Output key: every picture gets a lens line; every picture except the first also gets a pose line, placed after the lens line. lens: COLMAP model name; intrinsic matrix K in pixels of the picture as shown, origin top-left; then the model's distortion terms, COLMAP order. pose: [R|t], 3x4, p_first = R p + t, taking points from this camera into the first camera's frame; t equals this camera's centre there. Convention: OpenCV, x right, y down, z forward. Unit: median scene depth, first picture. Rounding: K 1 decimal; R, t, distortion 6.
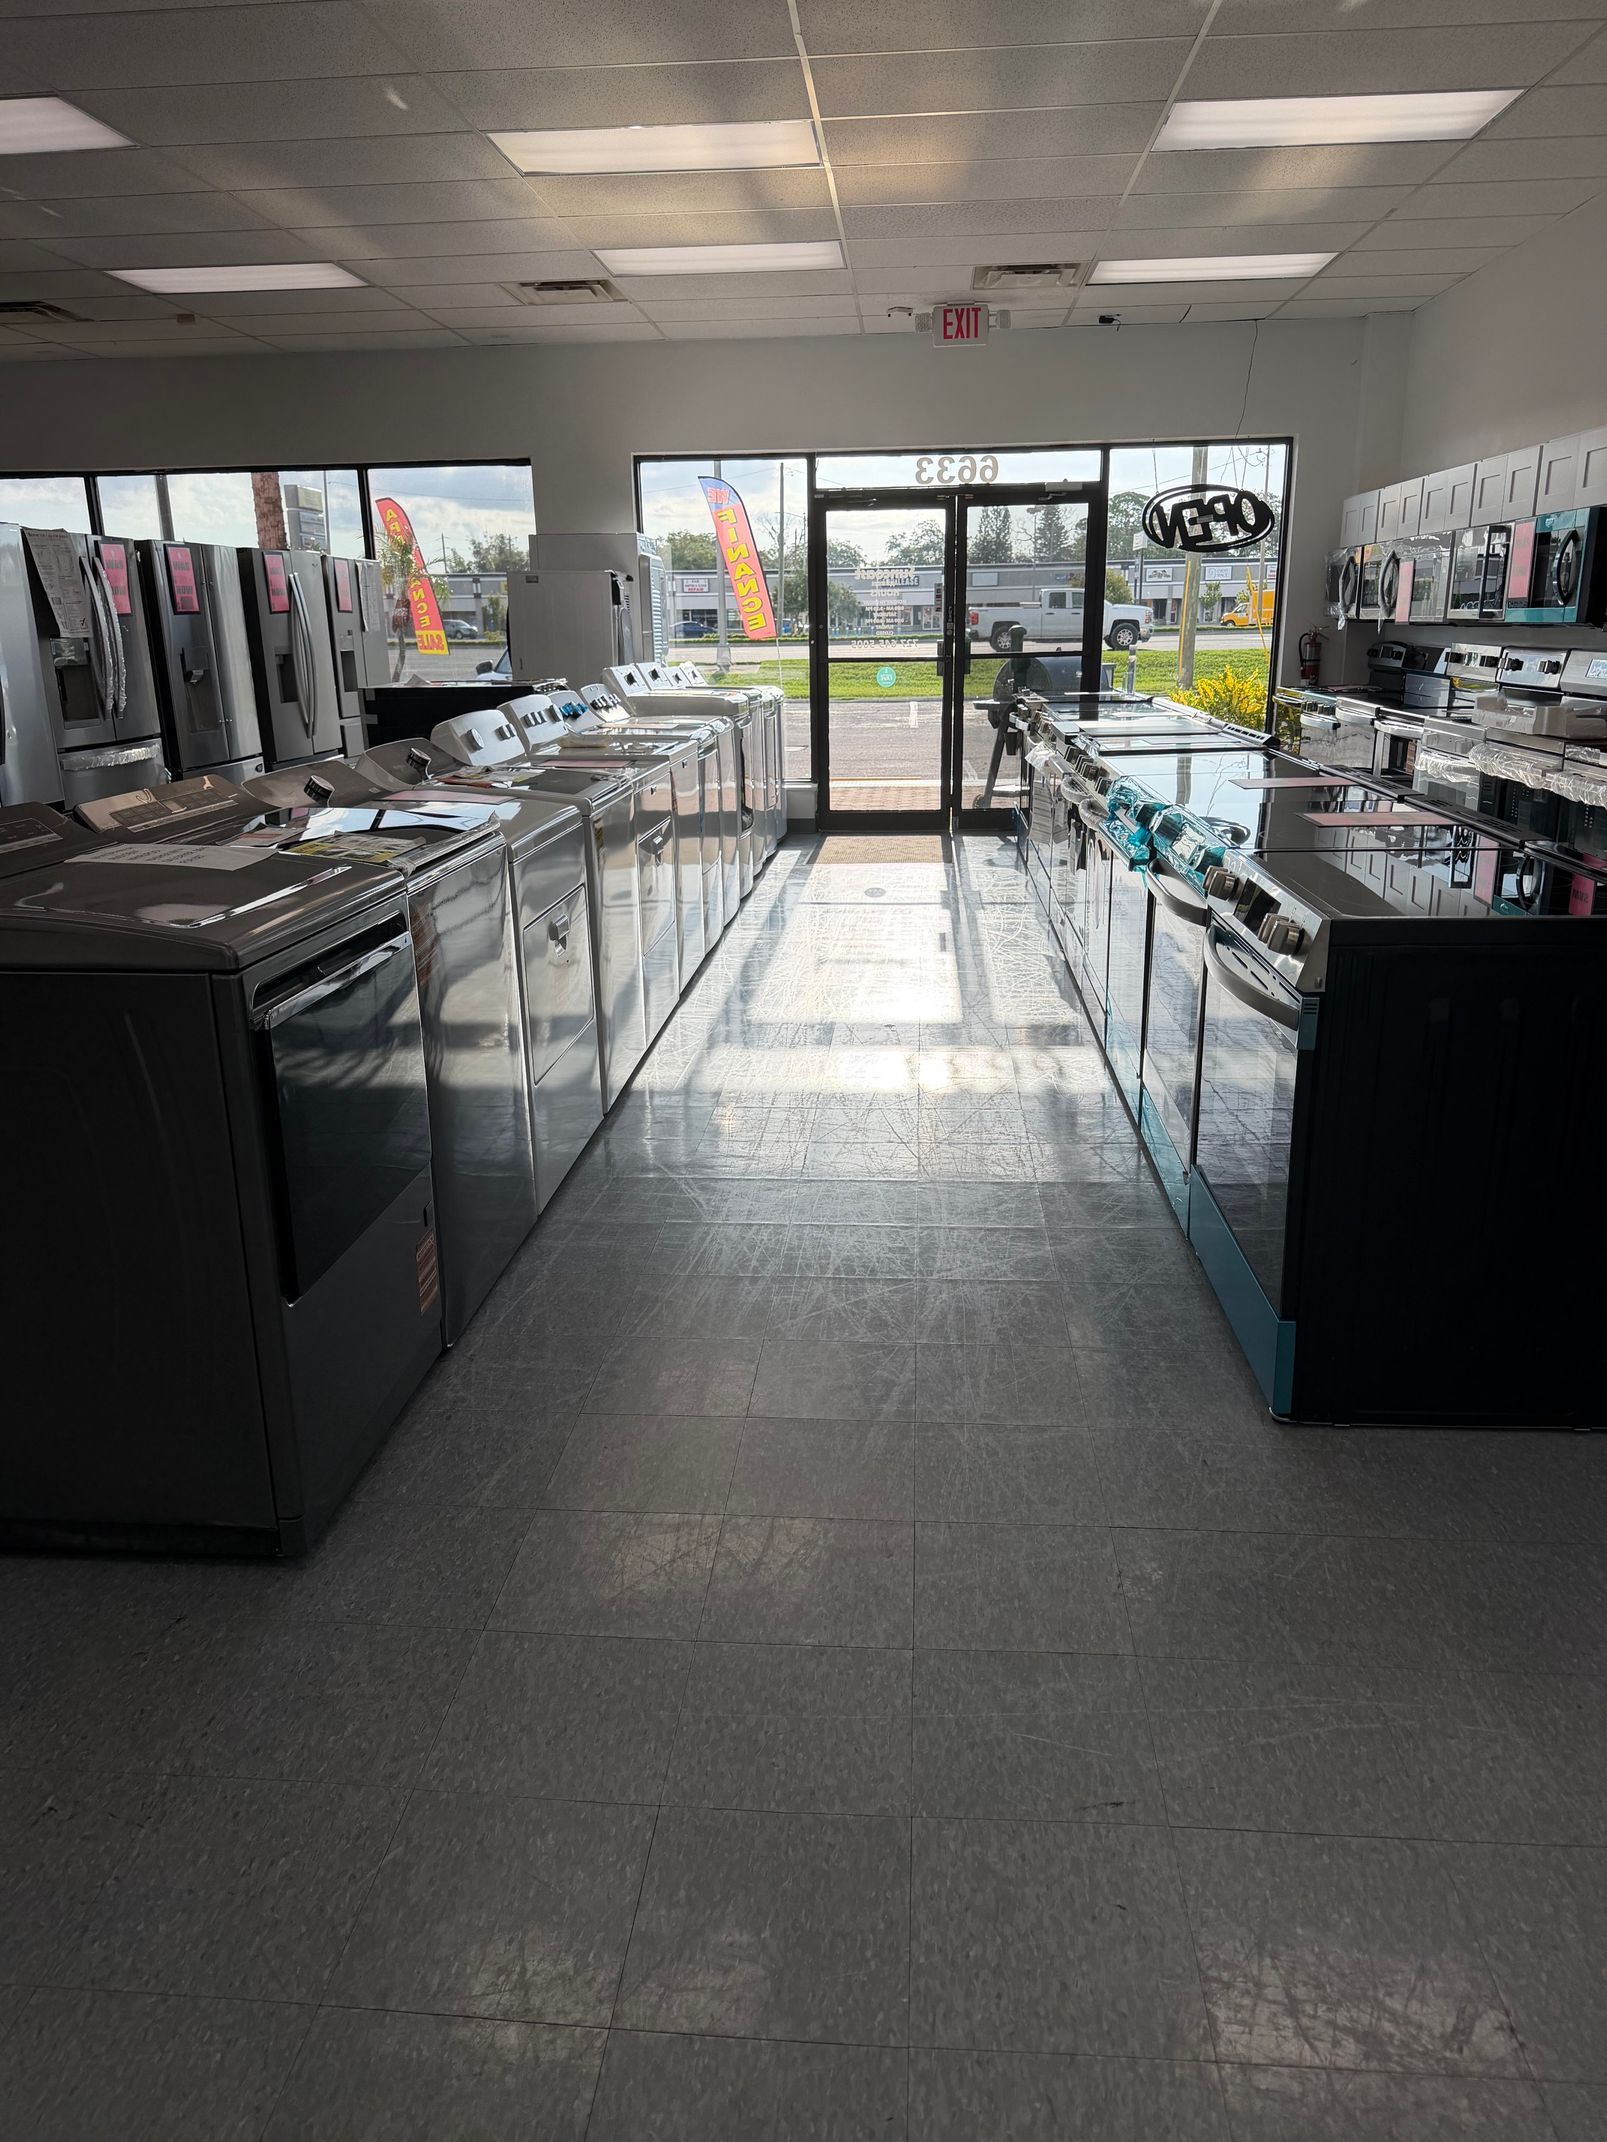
lens RADIAL K [[1504.3, 0, 808.1], [0, 1504.3, 1080.1], [0, 0, 1]] dist [0.118004, -0.183024]
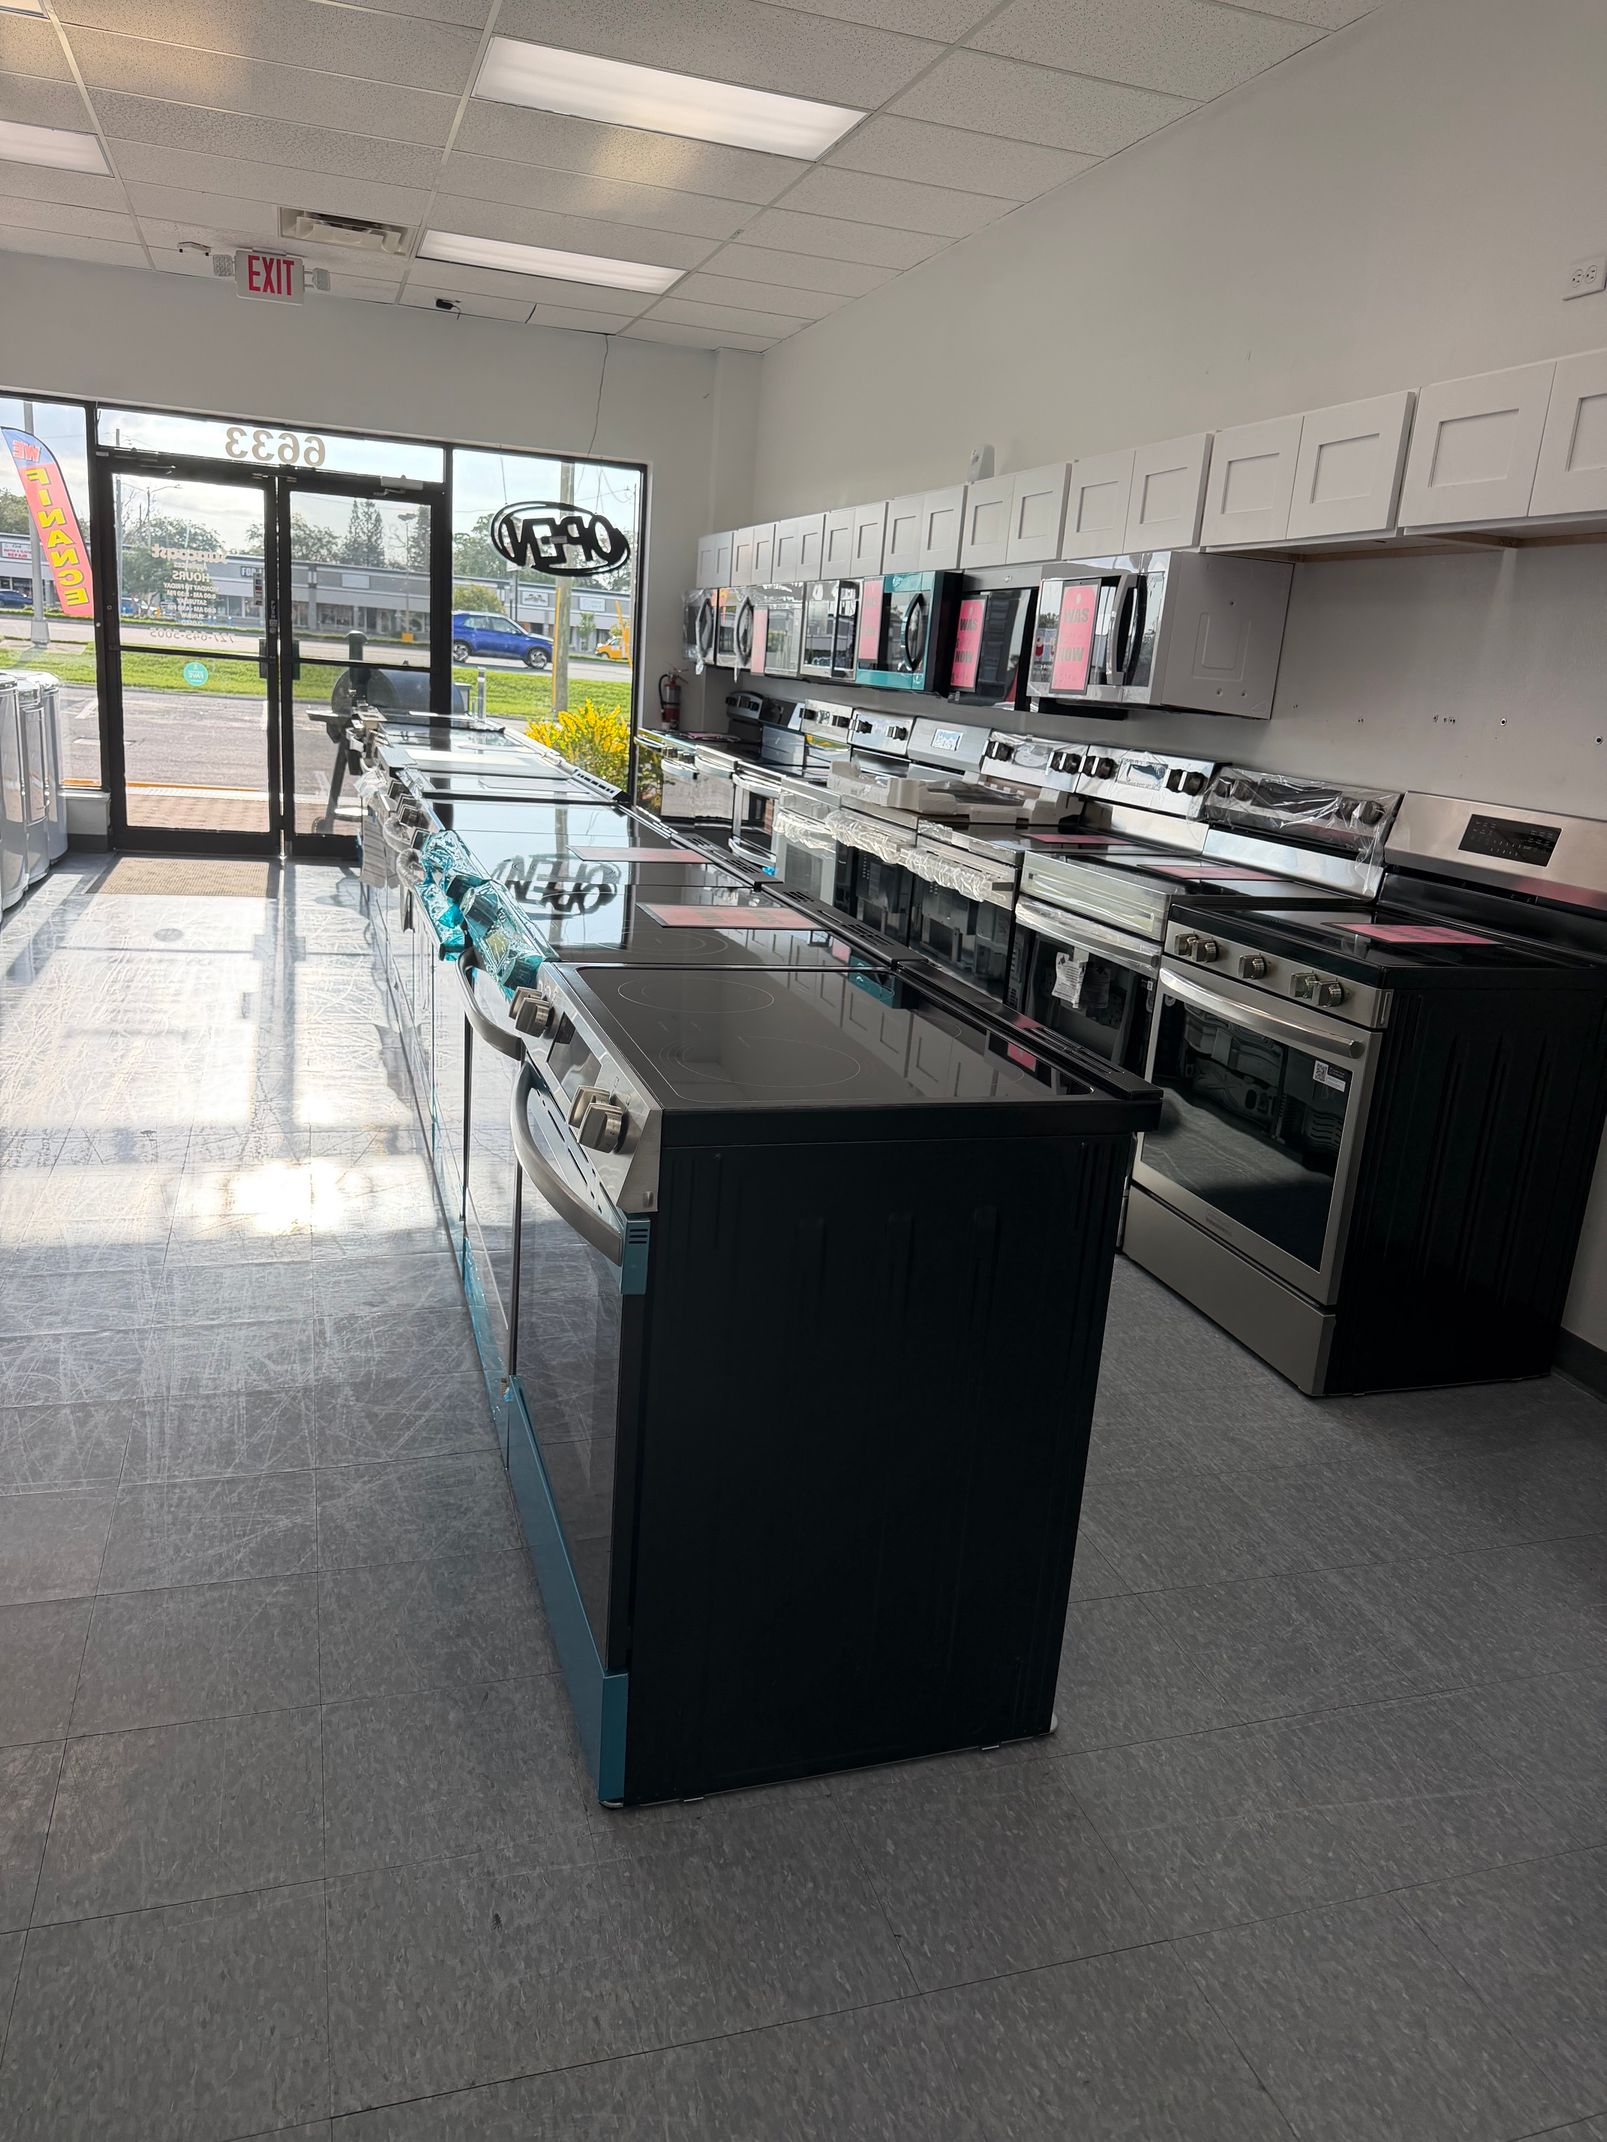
lens RADIAL K [[1504.3, 0, 808.1], [0, 1504.3, 1080.1], [0, 0, 1]] dist [0.118004, -0.183024]
pose [[0.922264, -0.014808, 0.386277, 0.044235], [0.019160, 0.999789, -0.007417, -0.034586], [-0.386086, 0.014241, 0.922353, 0.109805]]
